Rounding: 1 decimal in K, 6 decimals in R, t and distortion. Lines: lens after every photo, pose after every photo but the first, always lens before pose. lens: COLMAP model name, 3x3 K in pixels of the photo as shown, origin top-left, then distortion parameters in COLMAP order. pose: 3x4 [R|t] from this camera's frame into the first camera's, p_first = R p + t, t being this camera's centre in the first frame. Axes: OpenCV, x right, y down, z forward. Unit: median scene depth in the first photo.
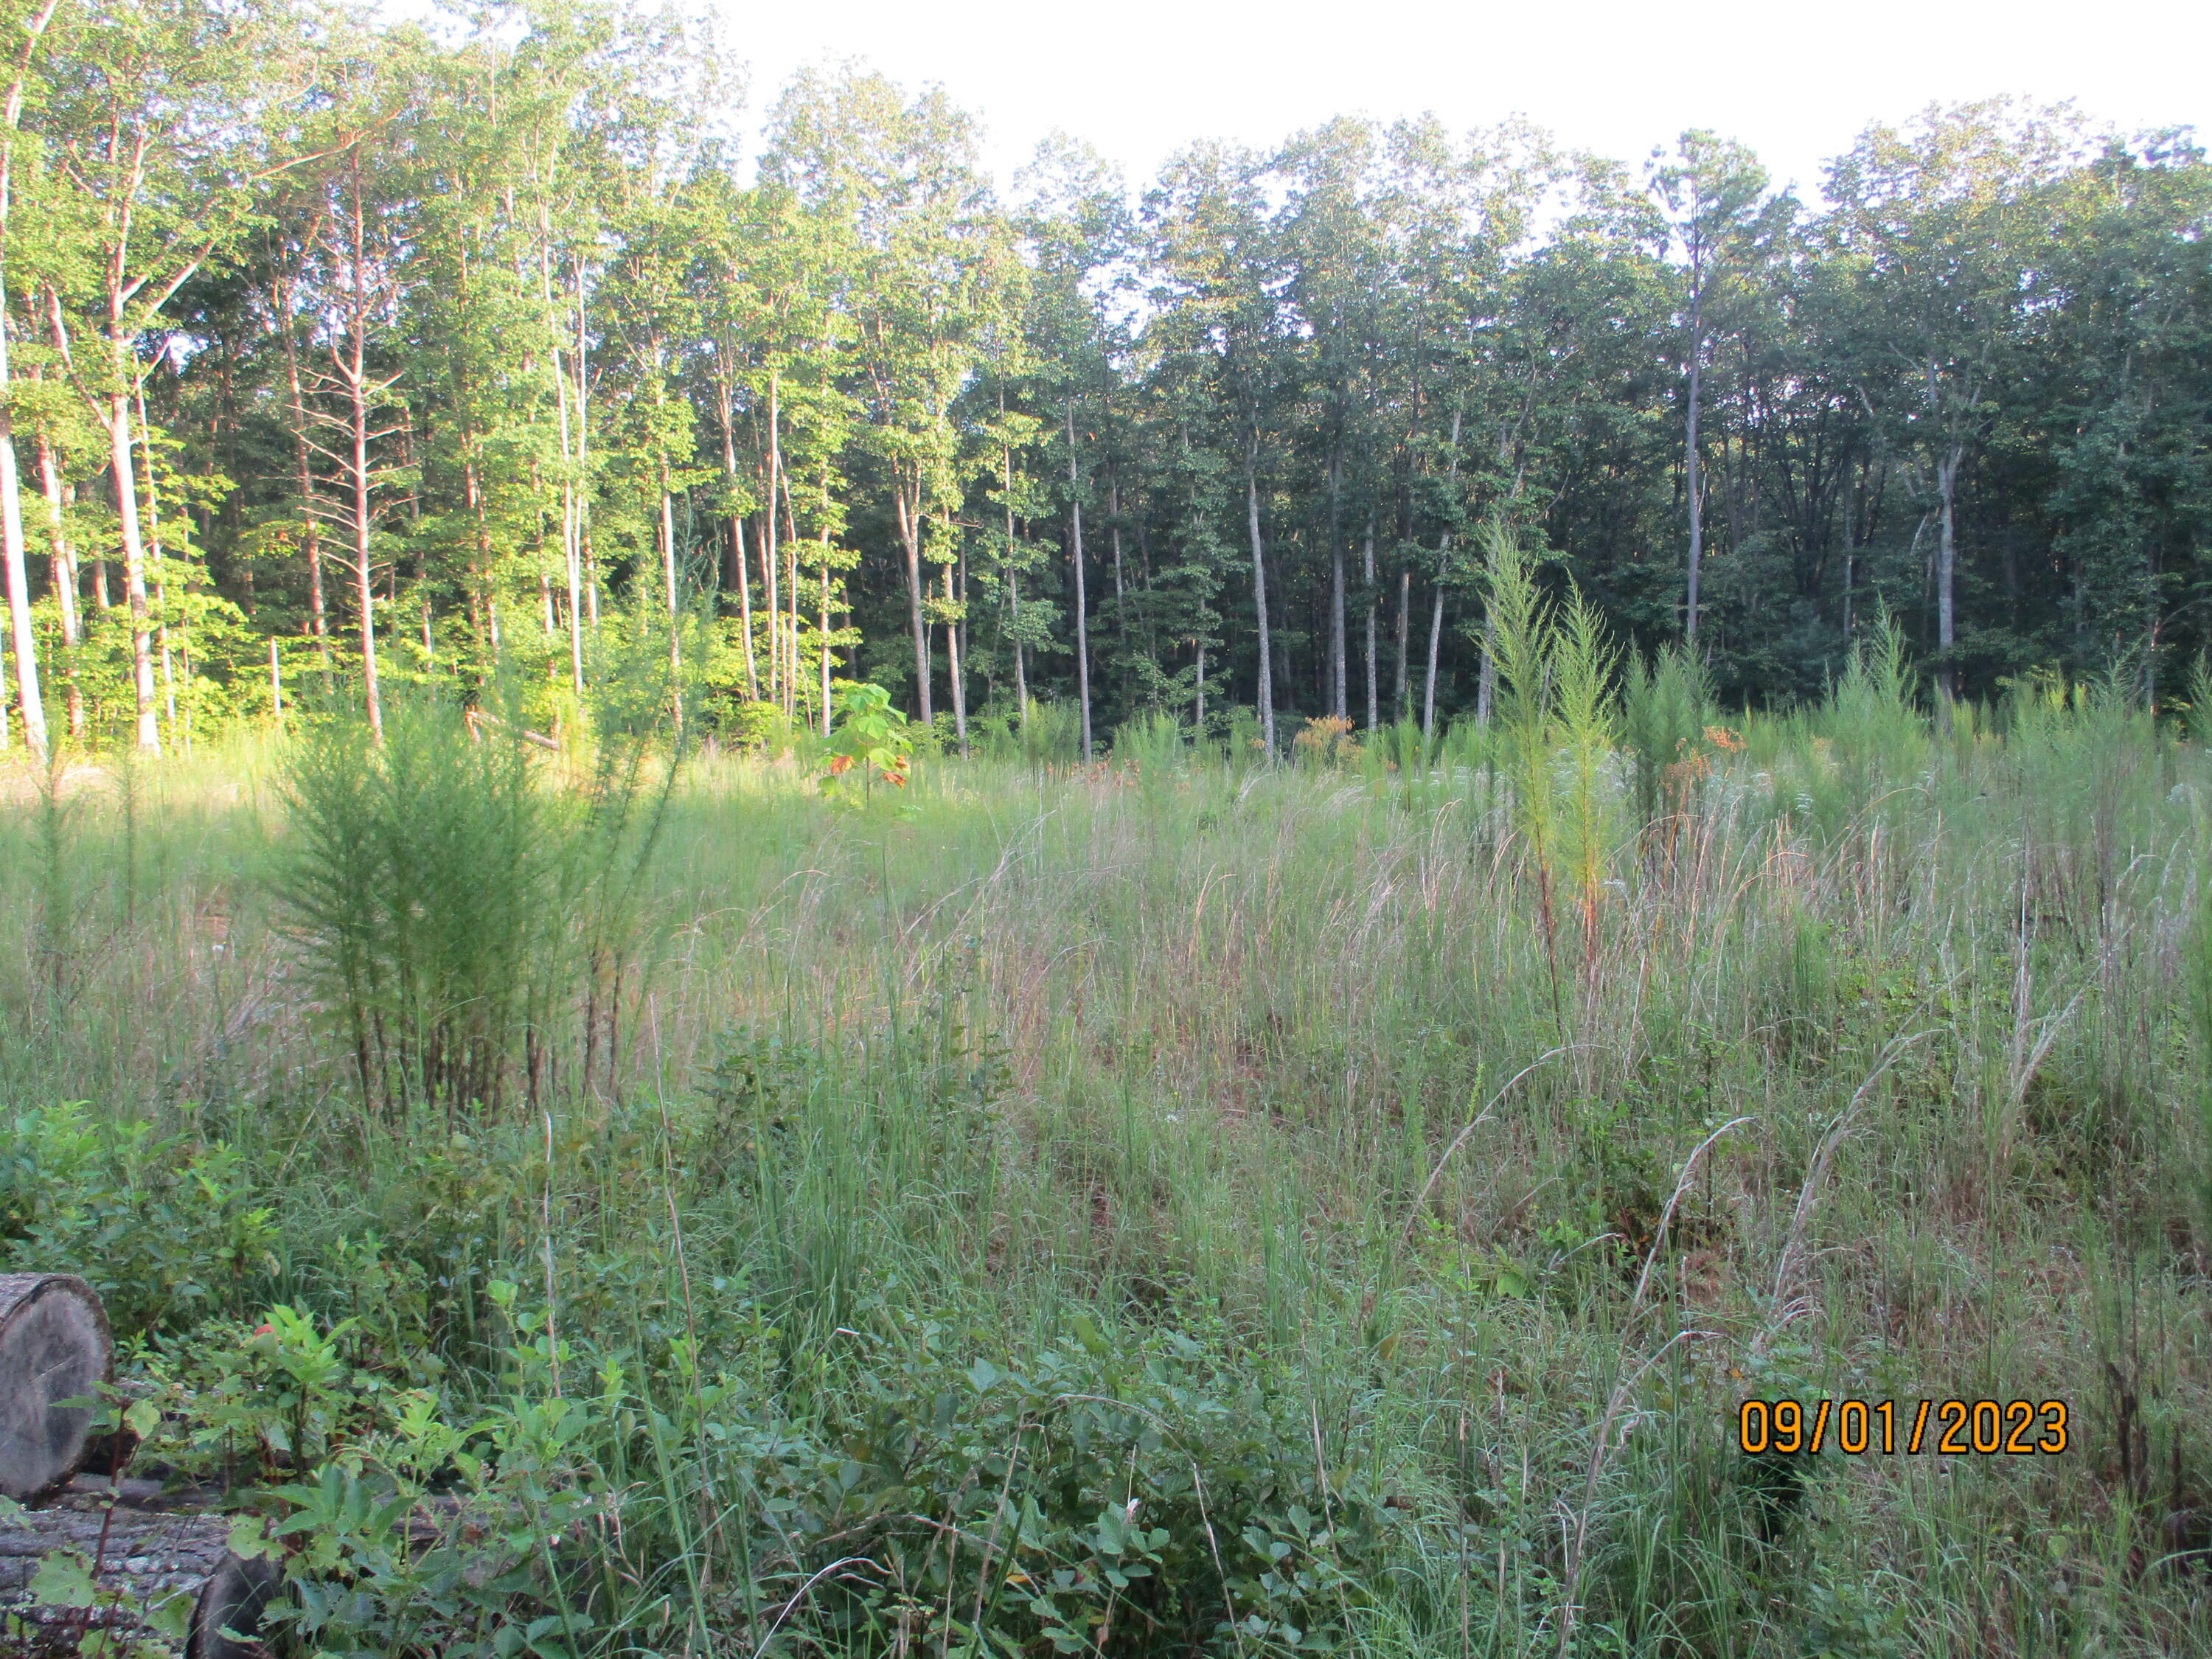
lens RADIAL K [[1817.3, 0, 1103.5], [0, 1817.3, 837.6], [0, 0, 1]] dist [-0.041626, 0.018062]
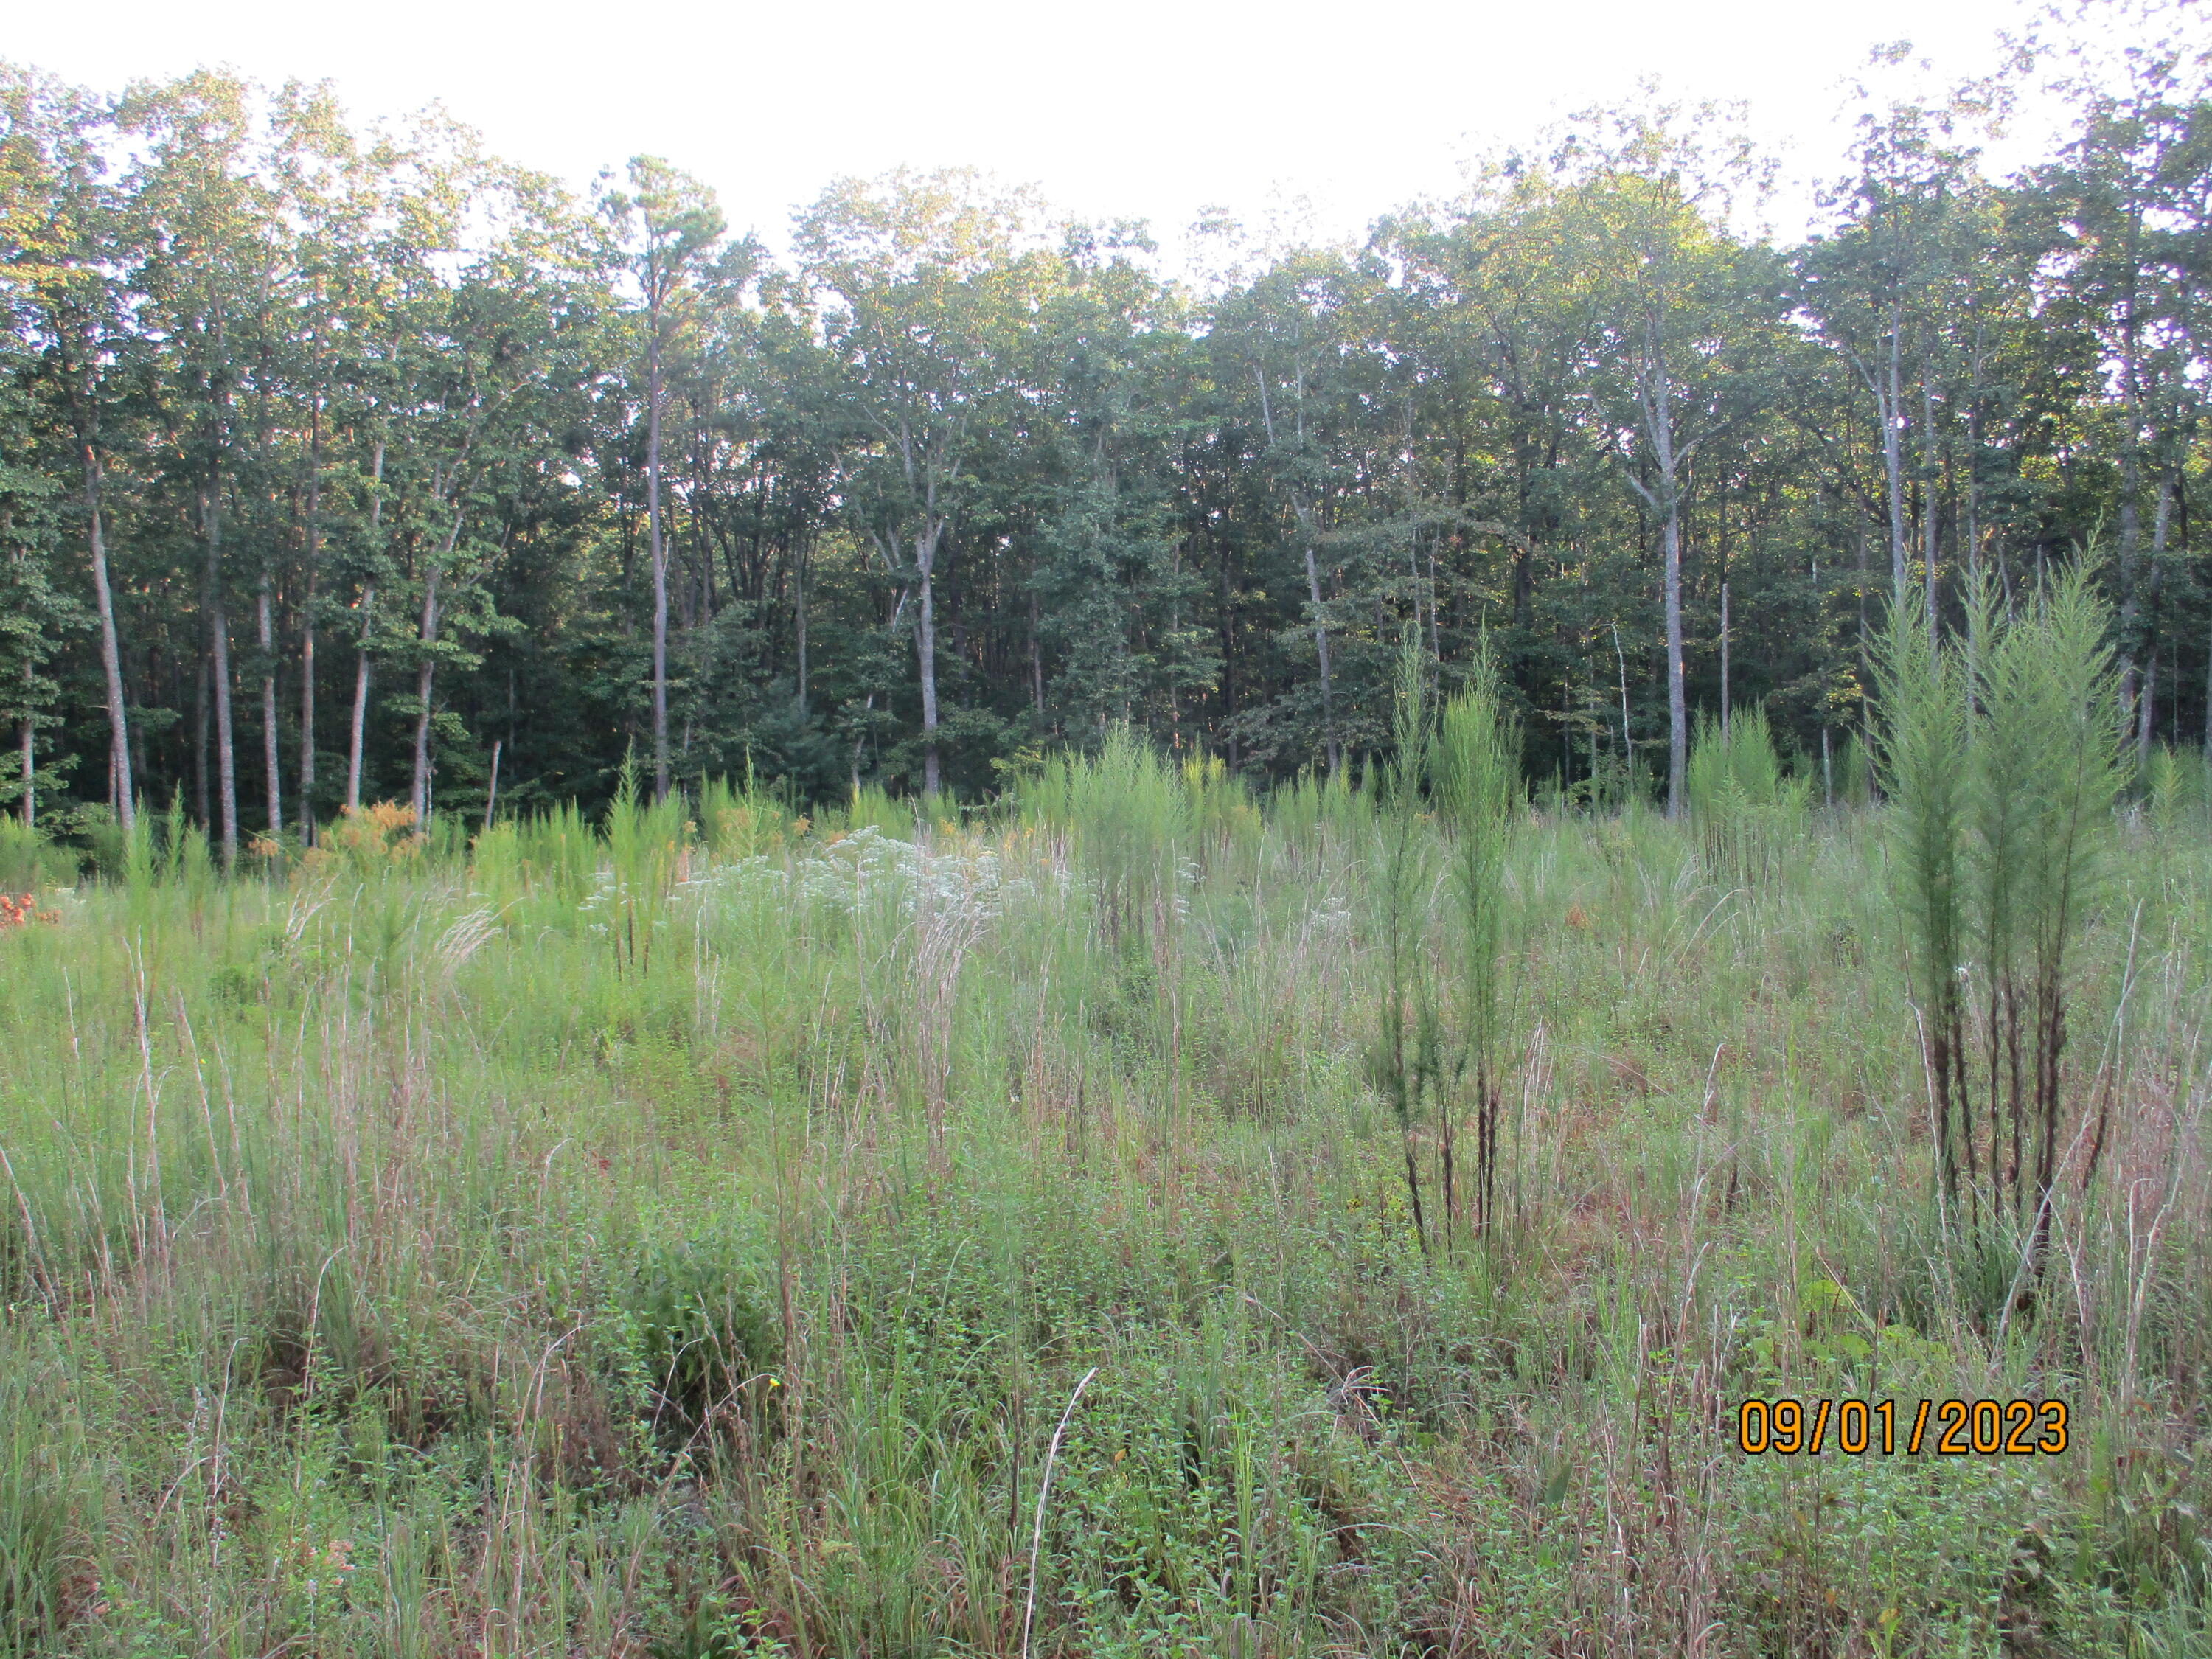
lens RADIAL K [[1817.3, 0, 1116.9], [0, 1817.3, 846.4], [0, 0, 1]] dist [-0.041626, 0.018062]
pose [[0.811570, -0.030056, 0.583481, -0.015784], [0.057512, 0.997935, -0.028589, -0.008470], [-0.581417, 0.056759, 0.811623, 0.142030]]
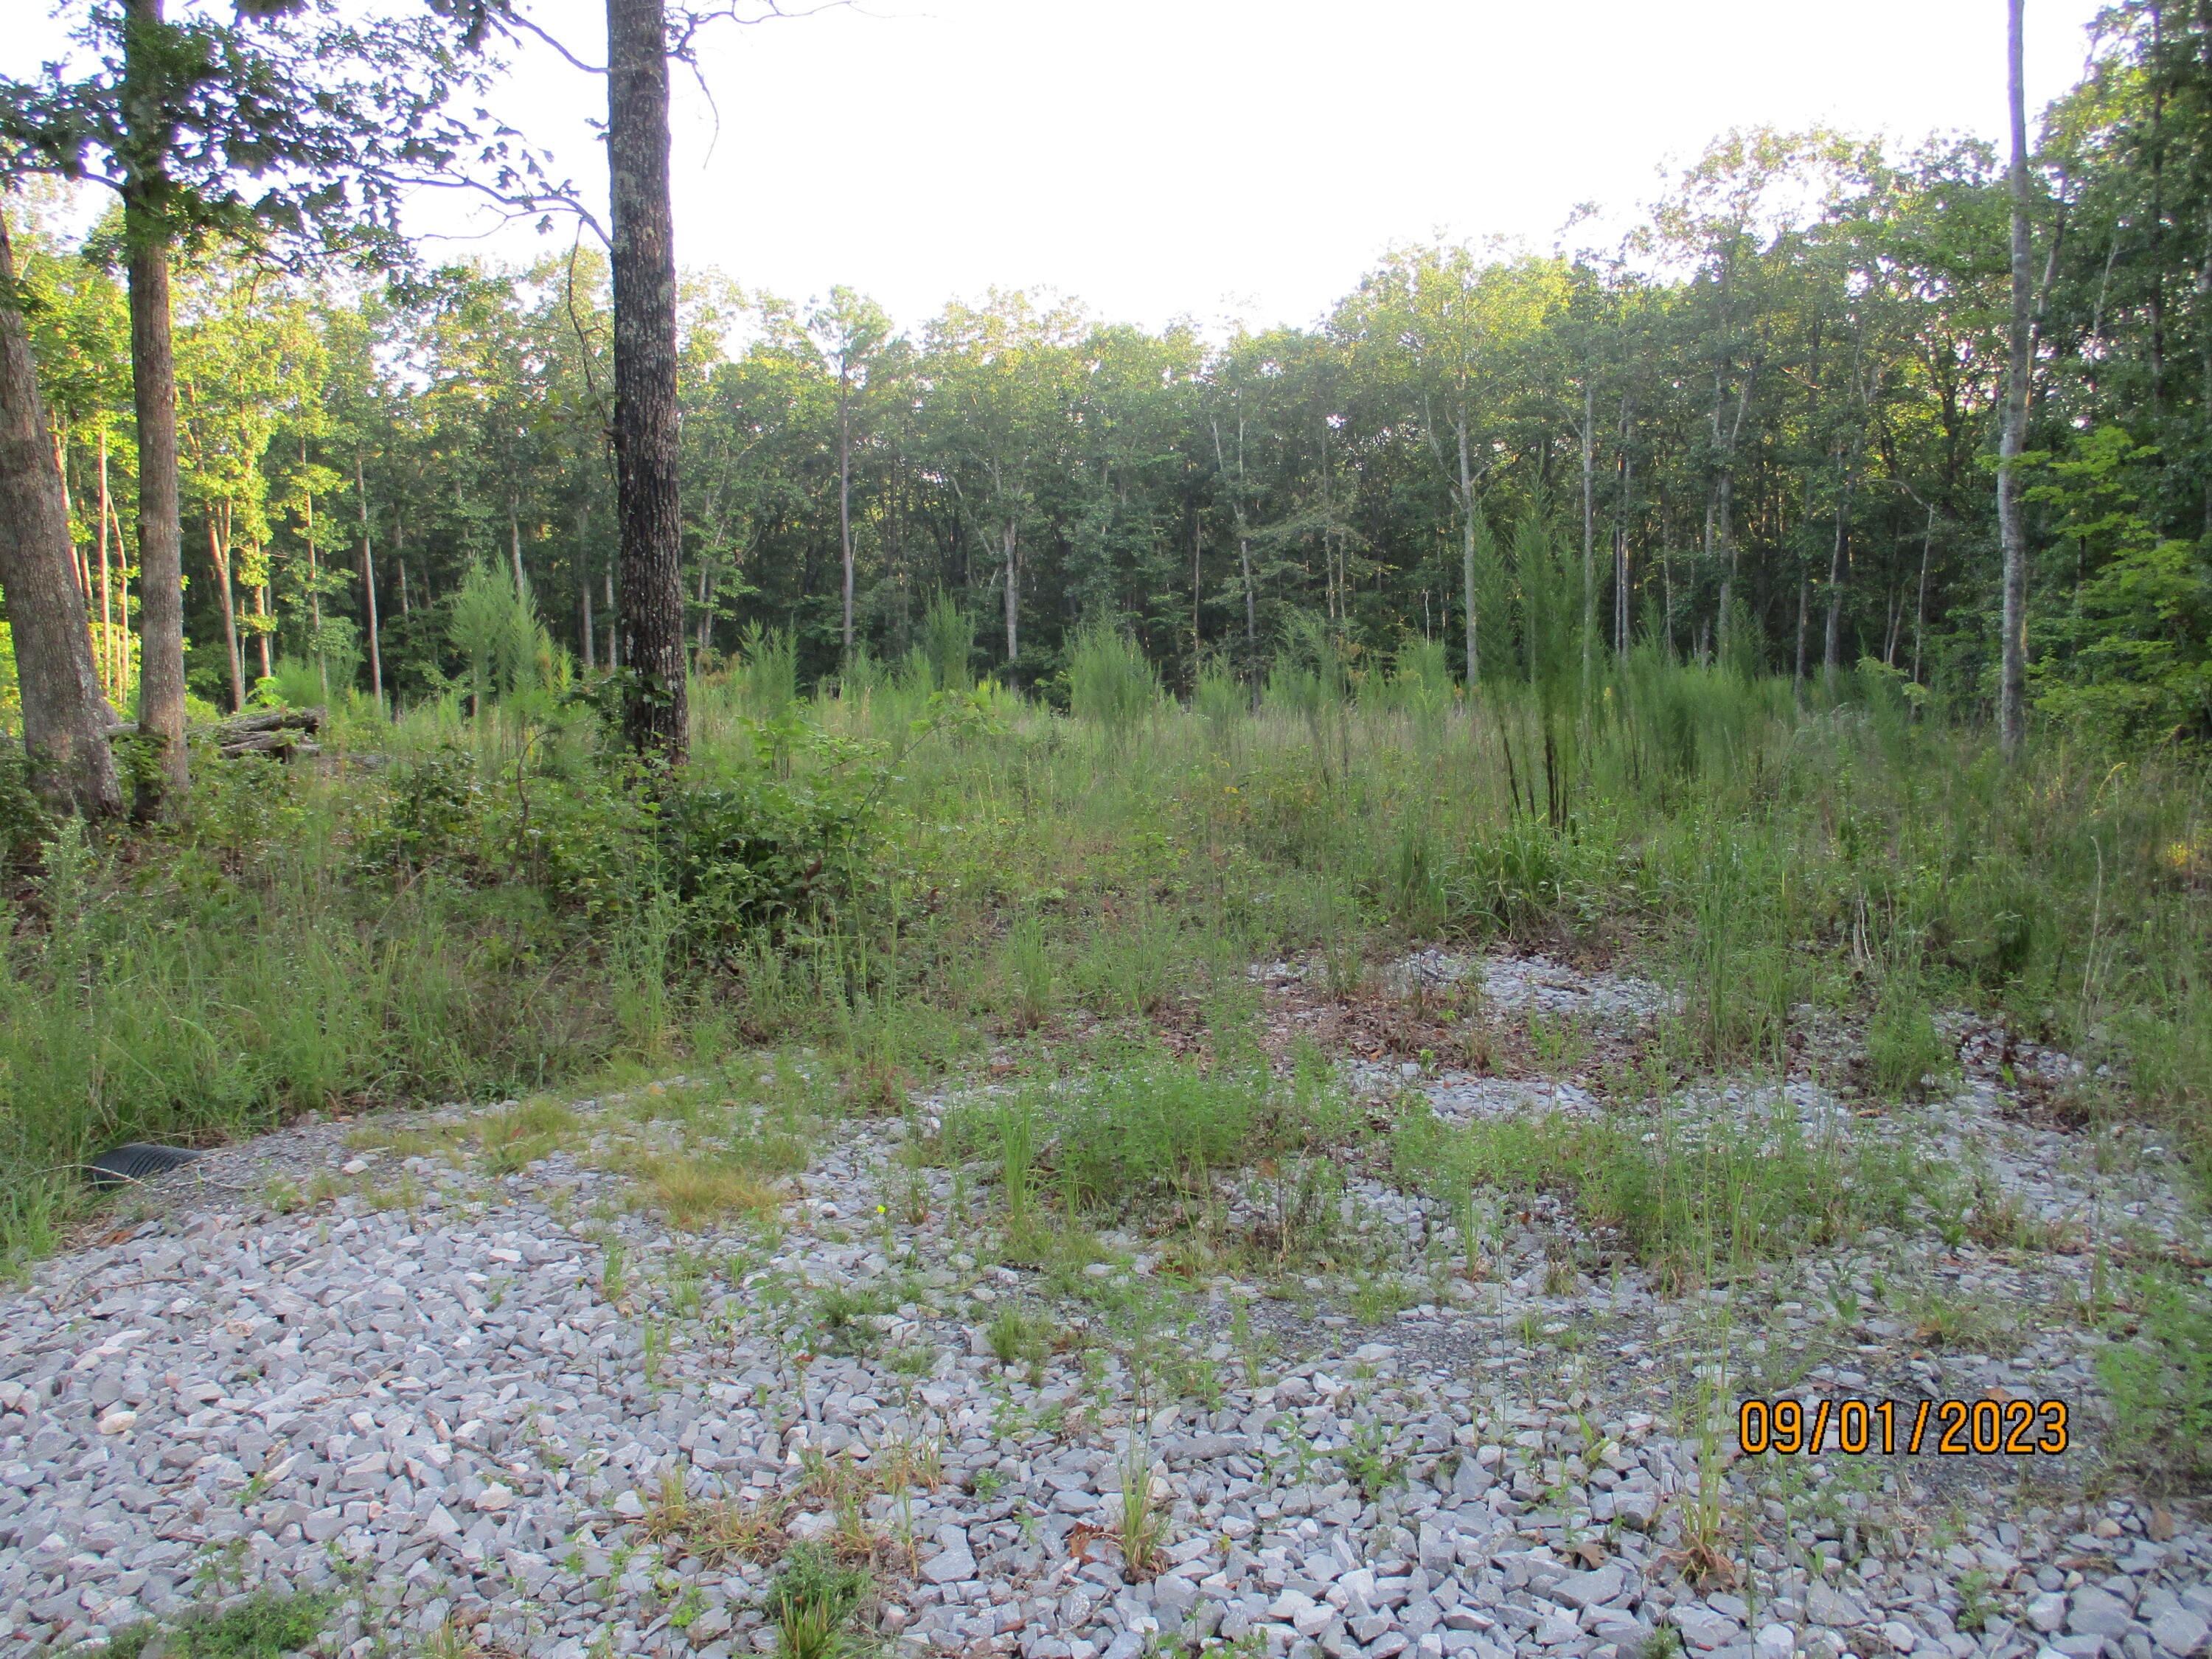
lens RADIAL K [[1817.3, 0, 1092.6], [0, 1817.3, 830.1], [0, 0, 1]] dist [-0.041626, 0.018062]
pose [[0.929364, -0.026045, 0.368246, -0.015062], [0.029047, 0.999575, -0.002611, 0.034042], [-0.368021, 0.013123, 0.929725, -0.342349]]
